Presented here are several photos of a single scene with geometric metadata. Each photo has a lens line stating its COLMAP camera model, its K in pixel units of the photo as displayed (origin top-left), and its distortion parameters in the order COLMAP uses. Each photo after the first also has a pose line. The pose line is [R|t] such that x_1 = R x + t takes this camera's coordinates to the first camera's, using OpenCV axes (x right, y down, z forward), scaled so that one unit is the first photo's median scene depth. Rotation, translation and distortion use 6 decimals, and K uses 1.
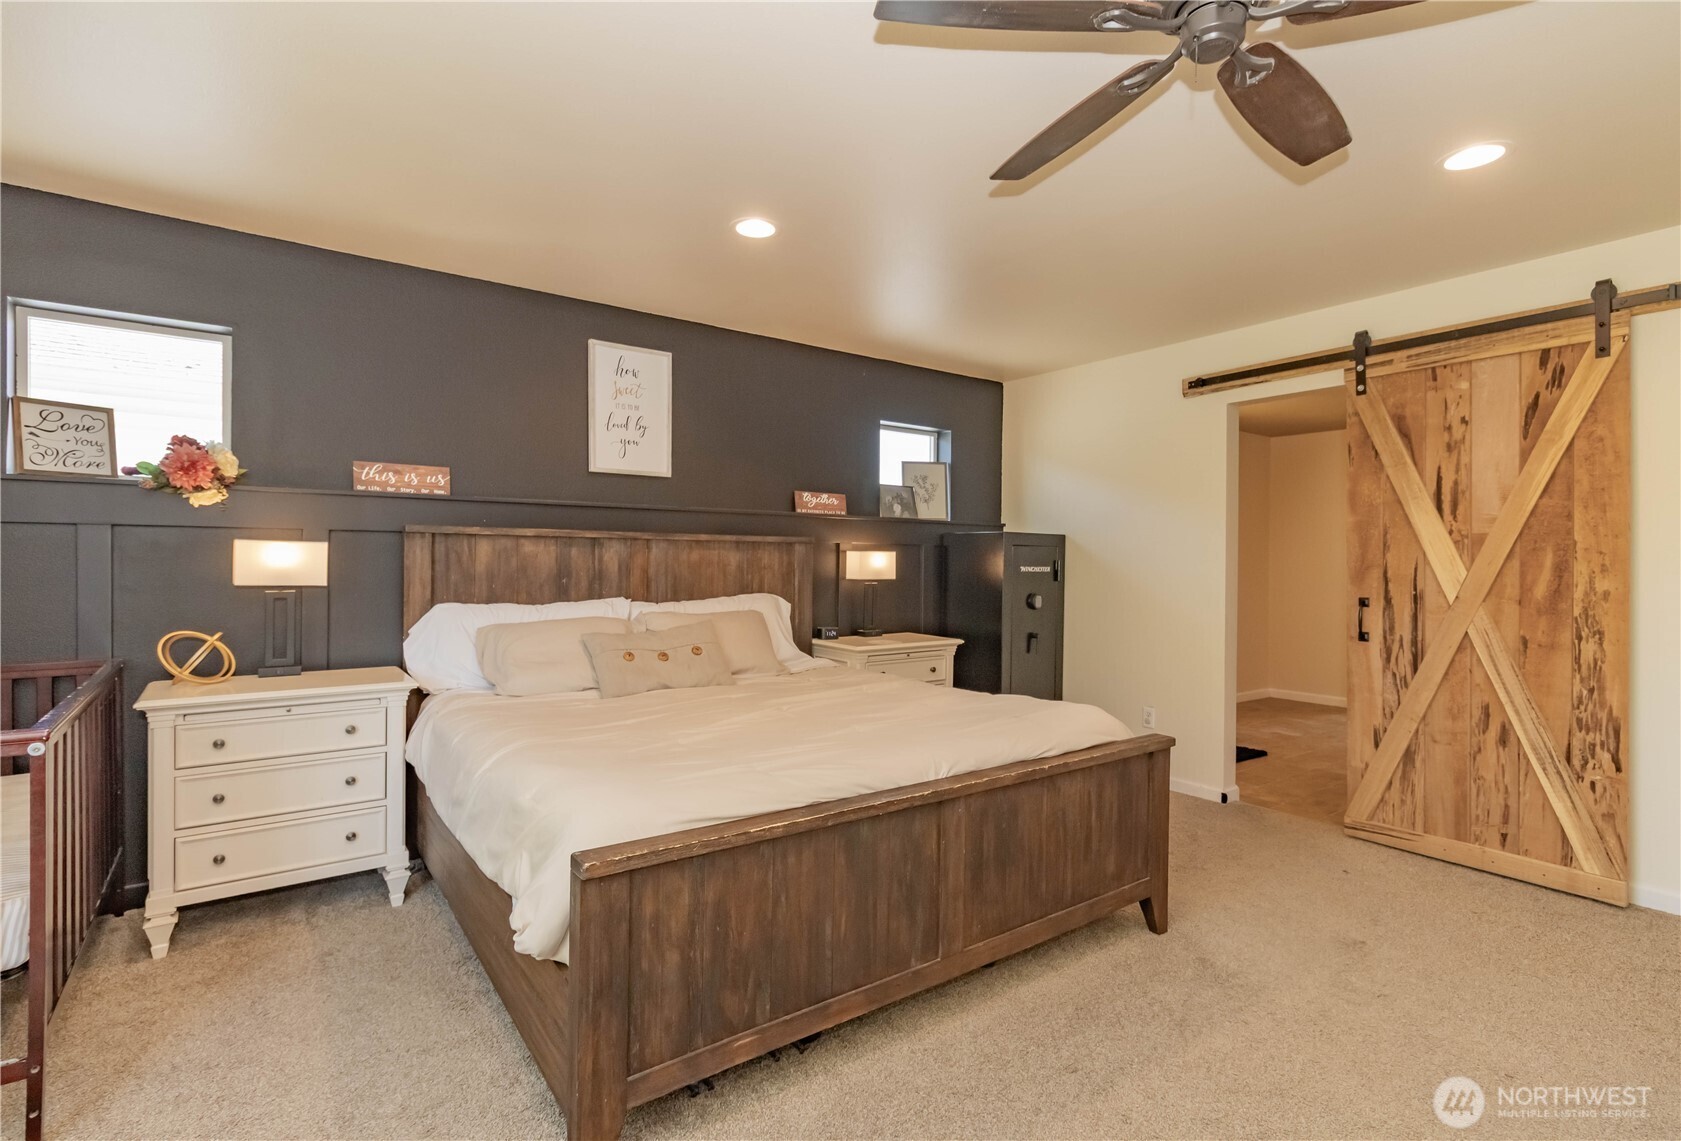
lens RADIAL K [[807.5, 0, 840.2], [0, 807.5, 565.0], [0, 0, 1]] dist [0.006125, 0.001479]
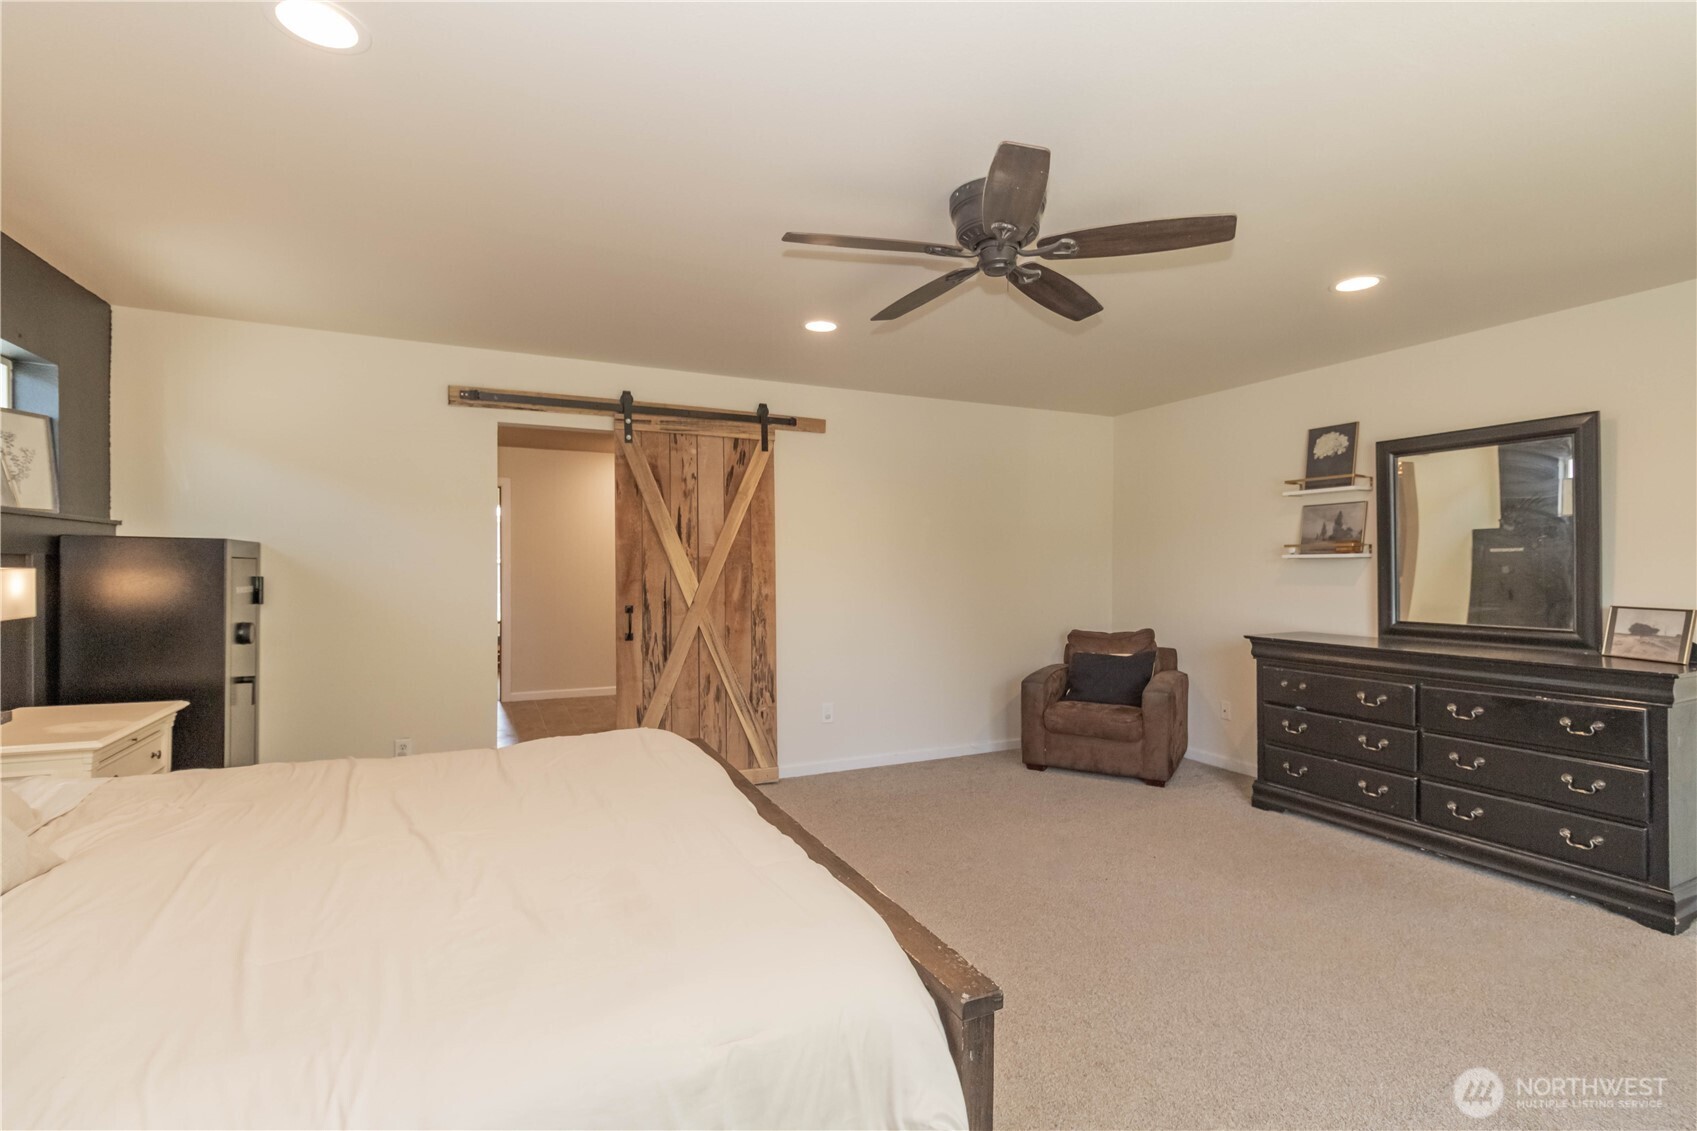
lens RADIAL K [[791.5, 0, 849.4], [0, 791.5, 568.3], [0, 0, 1]] dist [0.007672, -0.000760]
pose [[0.187851, -0.010596, 0.982140, -0.577031], [-0.003732, 0.999927, 0.011501, -0.038395], [-0.982190, -0.005826, 0.187798, 0.517167]]
